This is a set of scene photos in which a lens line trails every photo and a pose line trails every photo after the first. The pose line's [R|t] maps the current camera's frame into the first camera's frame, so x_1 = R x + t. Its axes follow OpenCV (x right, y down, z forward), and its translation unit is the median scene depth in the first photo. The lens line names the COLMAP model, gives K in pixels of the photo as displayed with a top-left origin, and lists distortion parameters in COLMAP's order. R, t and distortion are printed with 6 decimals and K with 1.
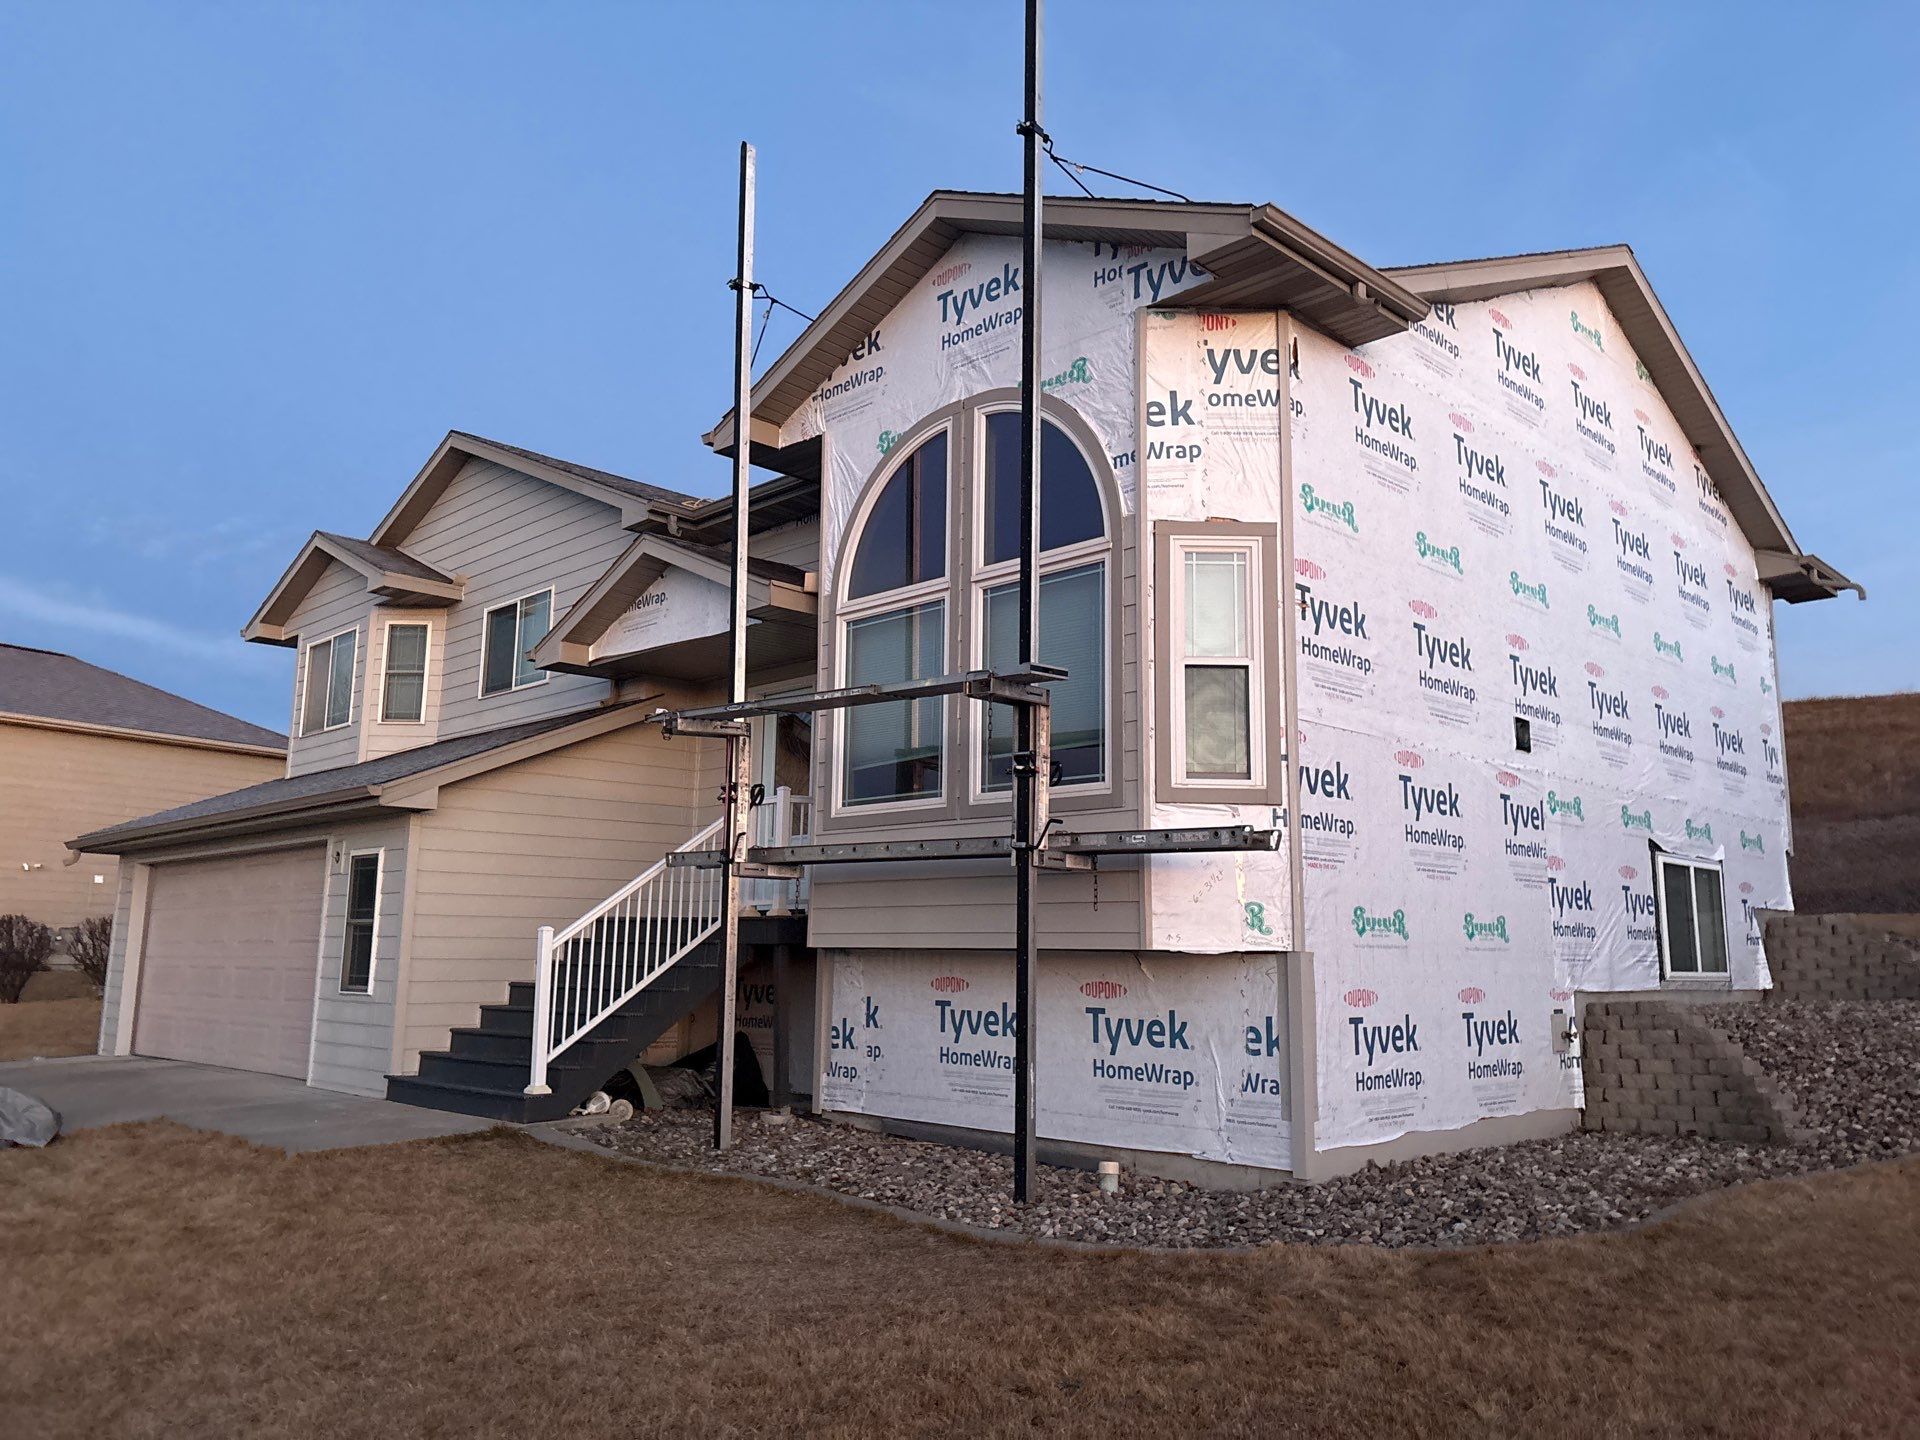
lens RADIAL K [[1485.3, 0, 960.0], [0, 1485.3, 720.0], [0, 0, 1]] dist [0.006482, -0.005288]
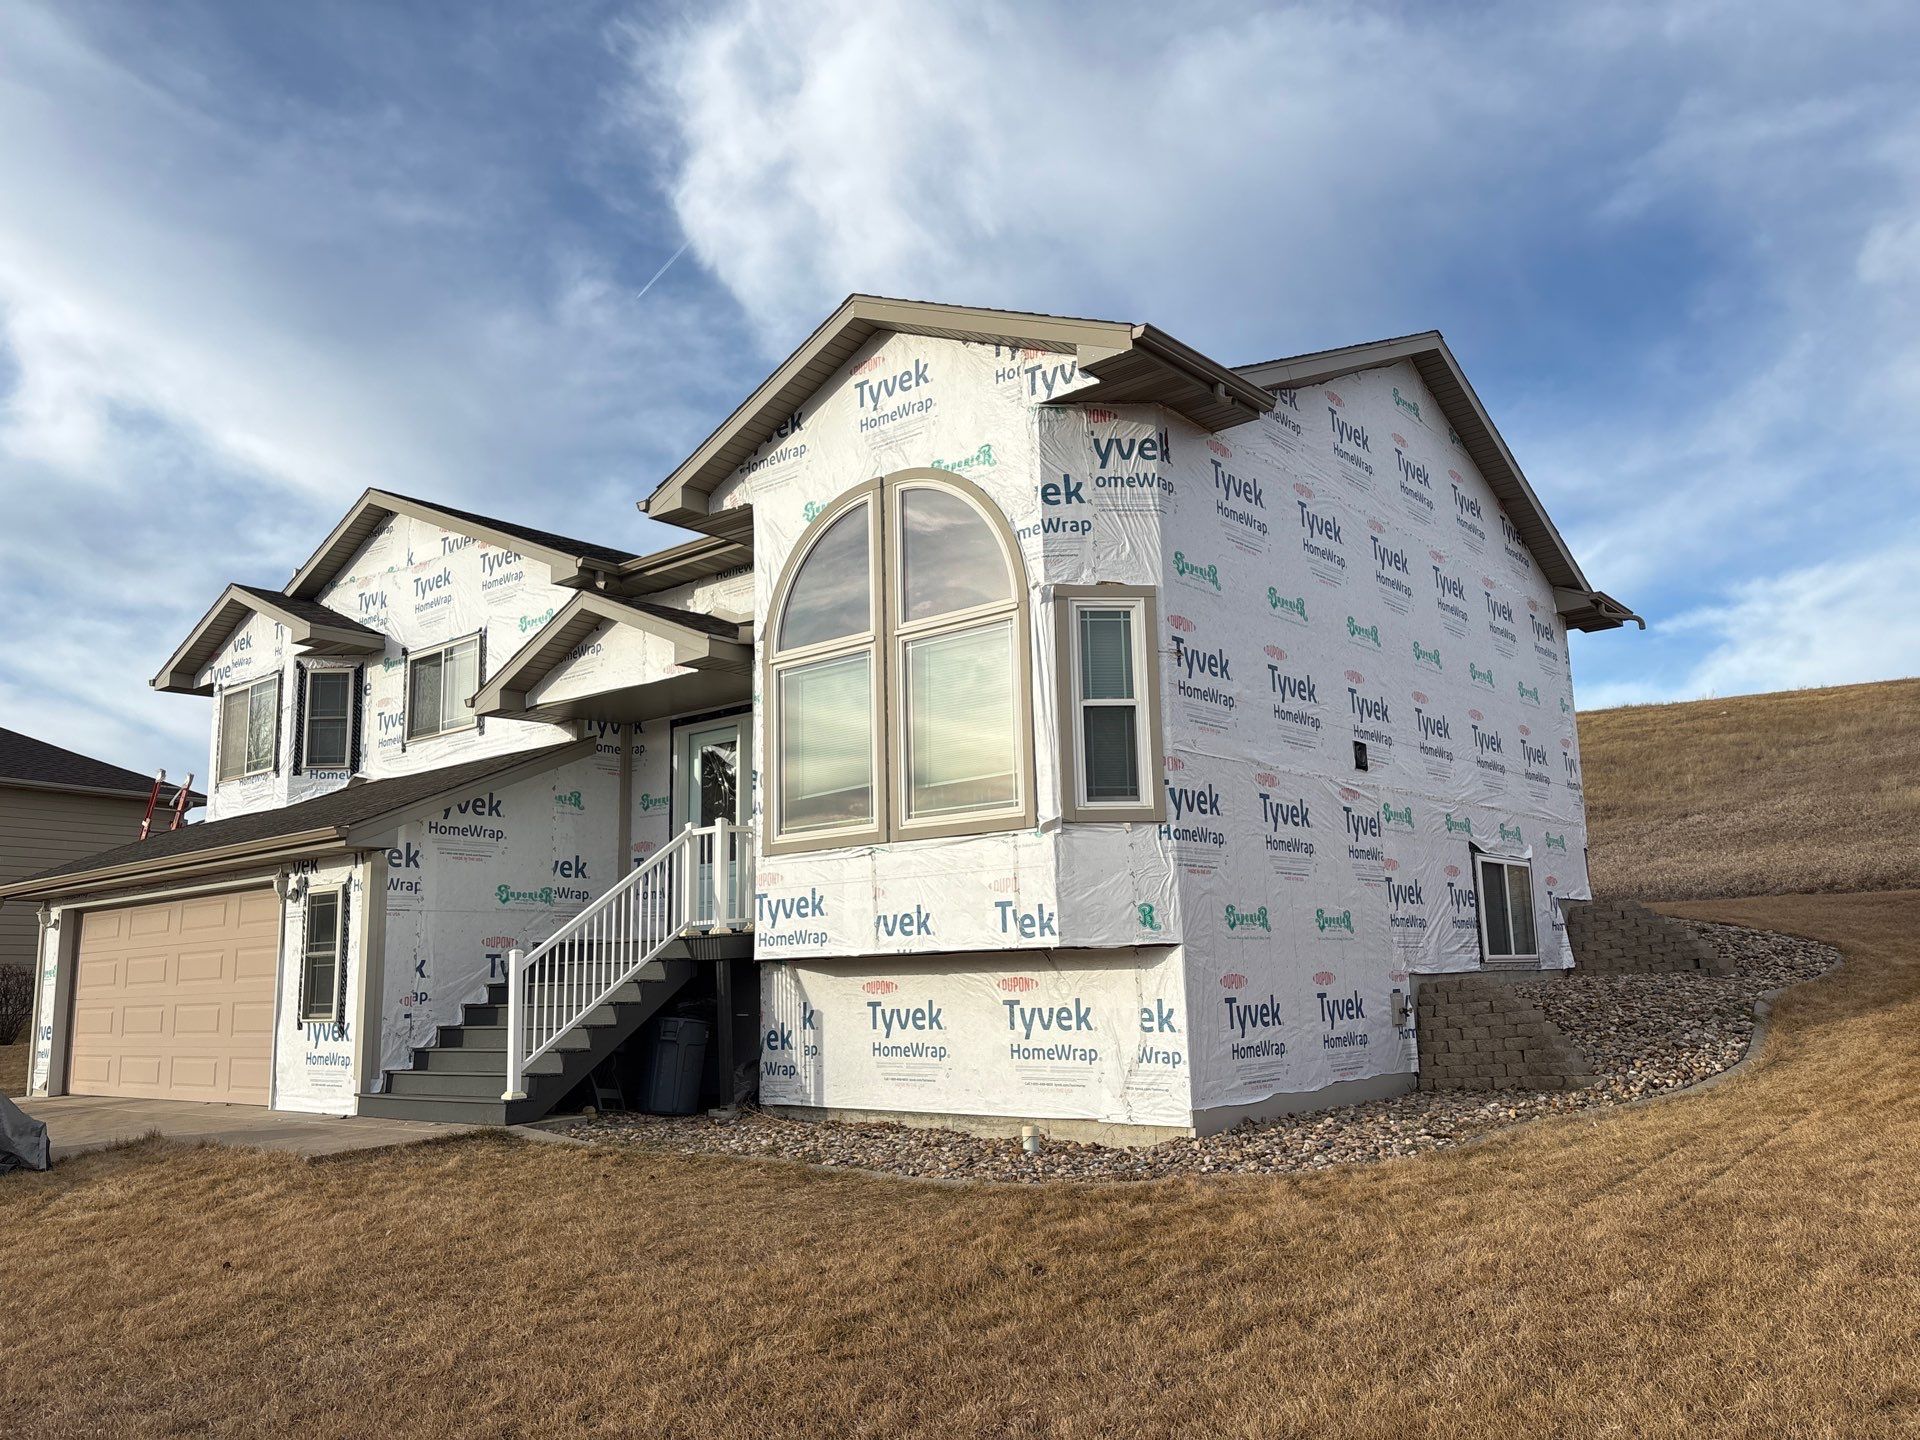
lens RADIAL K [[1475.0, 0, 973.5], [0, 1475.0, 732.8], [0, 0, 1]] dist [0.092817, -0.287334]
pose [[0.994418, -0.022419, 0.103106, -0.047510], [0.023063, 0.999721, -0.005065, -0.009750], [-0.102964, 0.007414, 0.994657, -0.137899]]
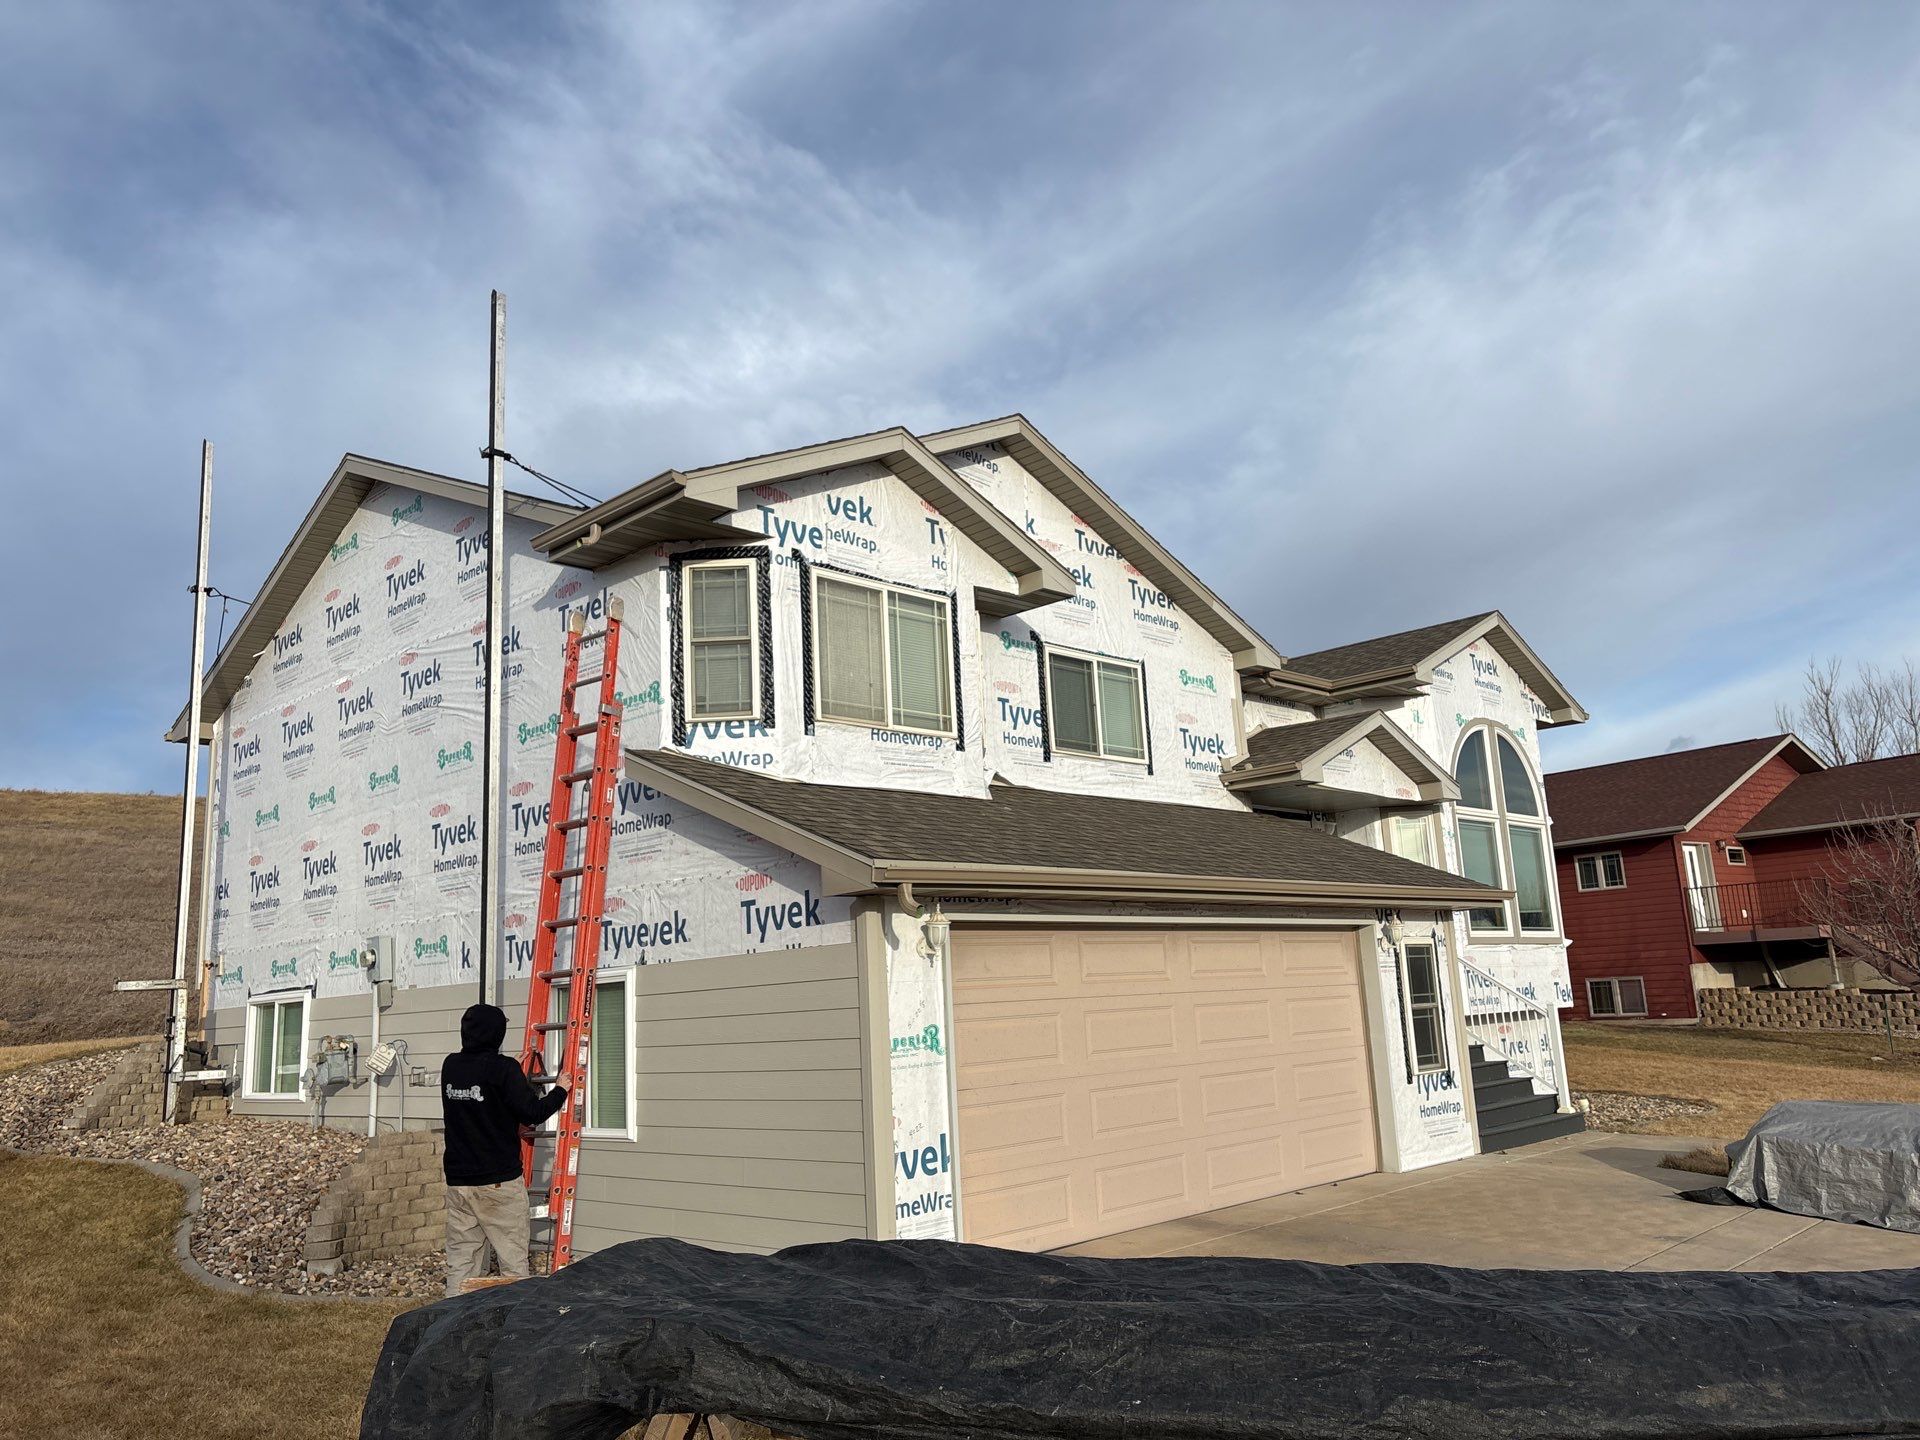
lens RADIAL K [[1471.3, 0, 981.6], [0, 1471.3, 718.3], [0, 0, 1]] dist [0.056319, -0.080491]
pose [[-0.025669, 0.182002, 0.982963, -1.775397], [-0.111952, 0.976578, -0.183743, 0.195764], [-0.993382, -0.114762, -0.004692, 1.596615]]
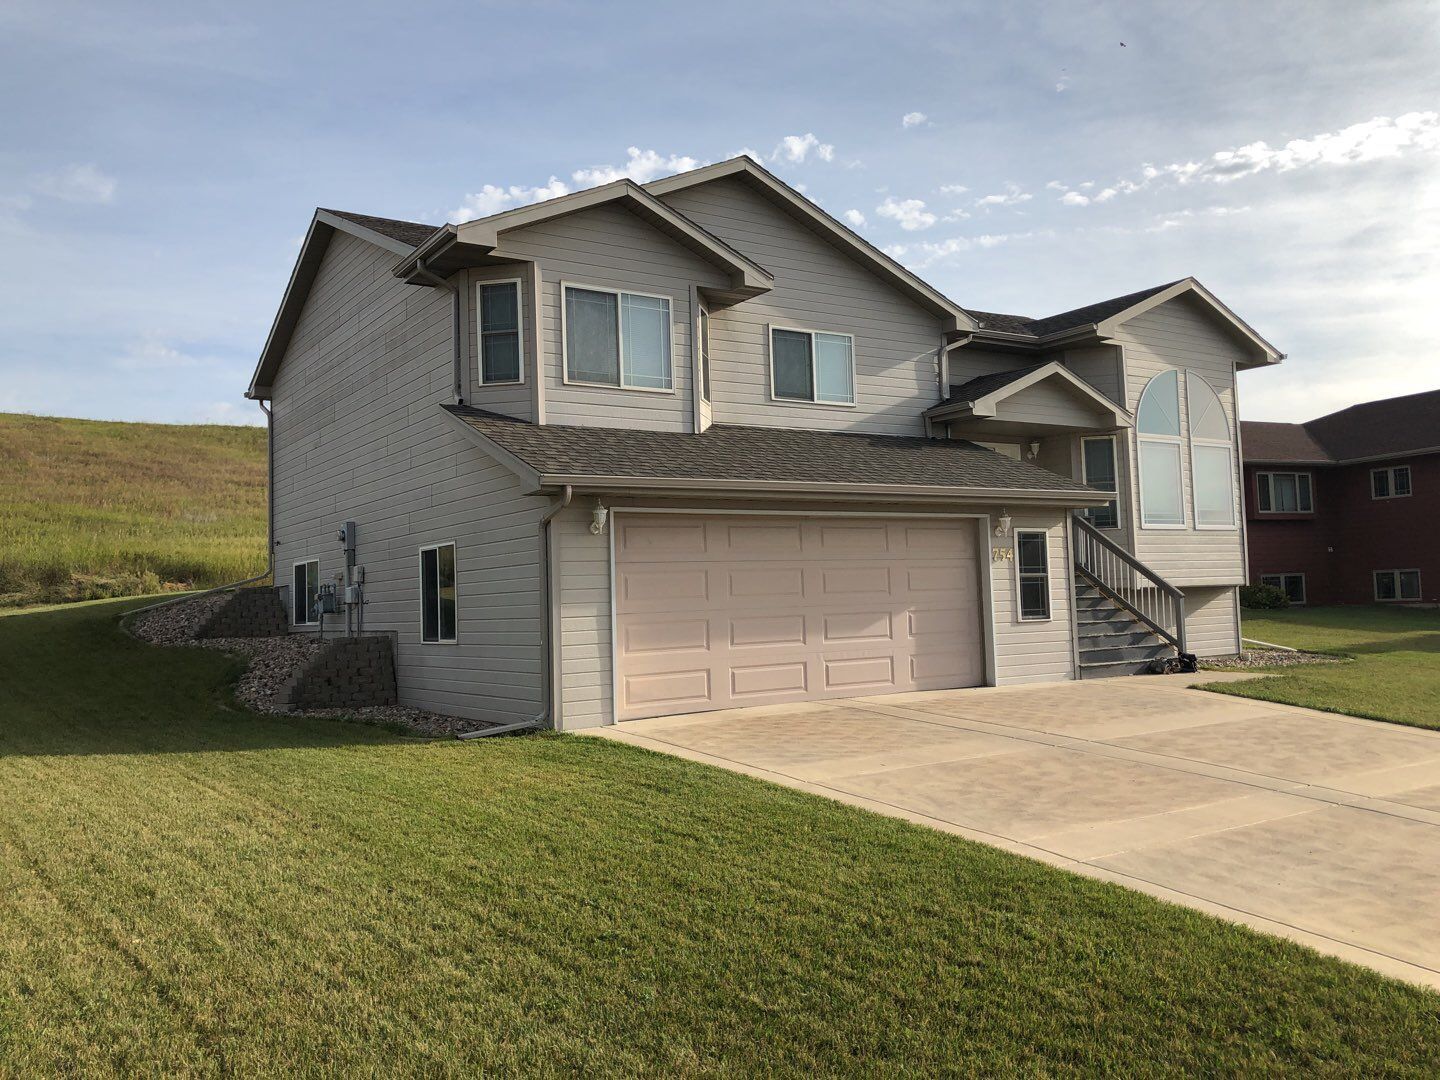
lens RADIAL K [[1180.3, 0, 731.0], [0, 1180.3, 537.3], [0, 0, 1]] dist [0.112451, -0.163021]
pose [[0.184671, 0.038146, 0.982060, -1.976412], [-0.125510, 0.991980, -0.014930, 0.182071], [-0.974753, -0.120502, 0.187978, 1.272377]]
